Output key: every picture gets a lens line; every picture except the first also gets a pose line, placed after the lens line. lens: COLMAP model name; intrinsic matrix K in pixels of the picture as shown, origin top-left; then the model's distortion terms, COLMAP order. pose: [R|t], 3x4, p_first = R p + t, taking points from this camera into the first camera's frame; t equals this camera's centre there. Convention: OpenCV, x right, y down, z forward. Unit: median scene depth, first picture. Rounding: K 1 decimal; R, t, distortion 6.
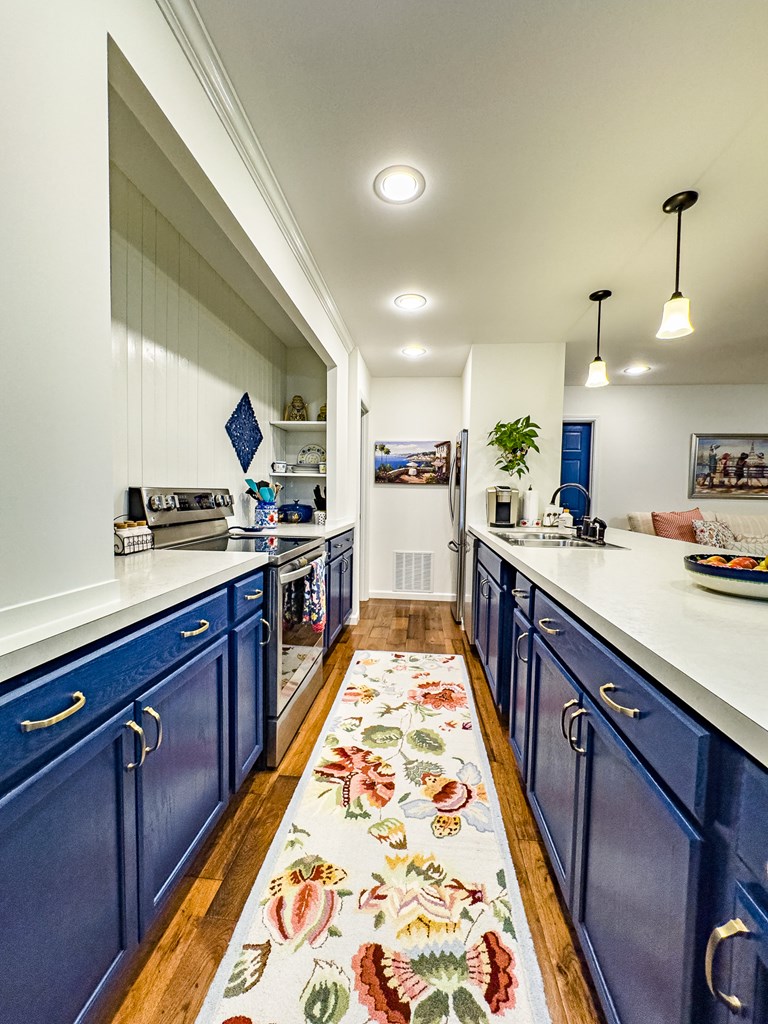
lens RADIAL K [[410.5, 0, 382.3], [0, 410.5, 513.9], [0, 0, 1]] dist [-0.001861, 0.000033]
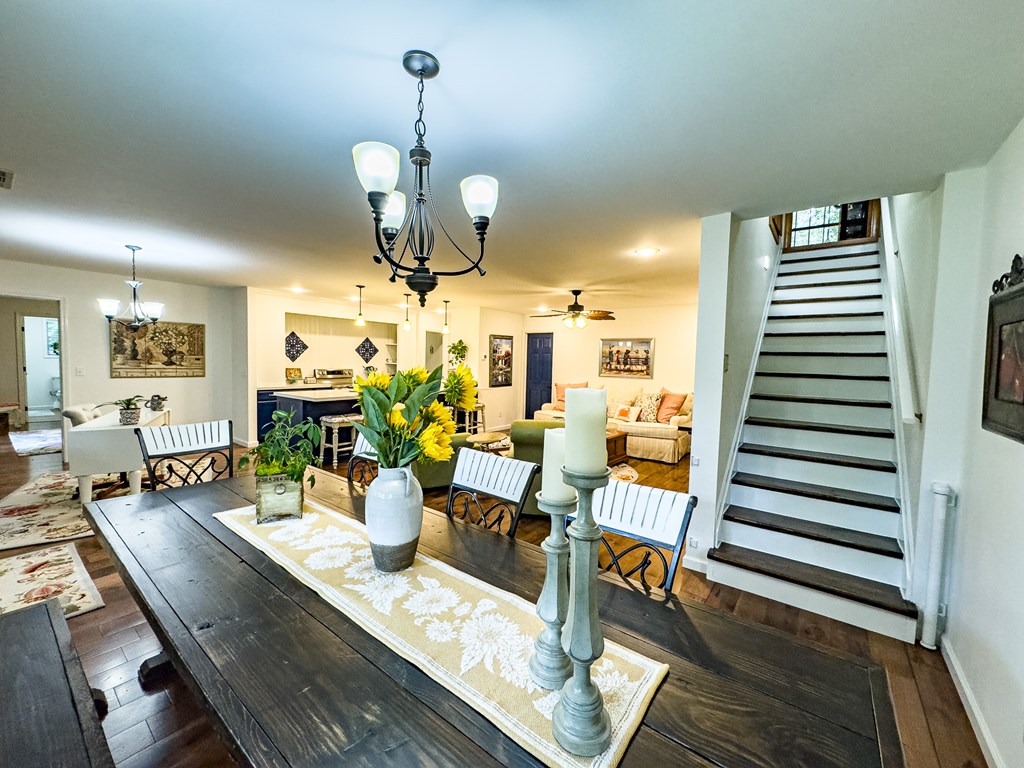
lens RADIAL K [[410.5, 0, 509.3], [0, 410.5, 380.8], [0, 0, 1]] dist [-0.001861, 0.000033]
pose [[0.849108, 0.031790, -0.527261, 1.340142], [-0.036417, 0.999335, 0.001606, -0.010626], [0.526962, 0.017838, 0.849702, -0.631452]]
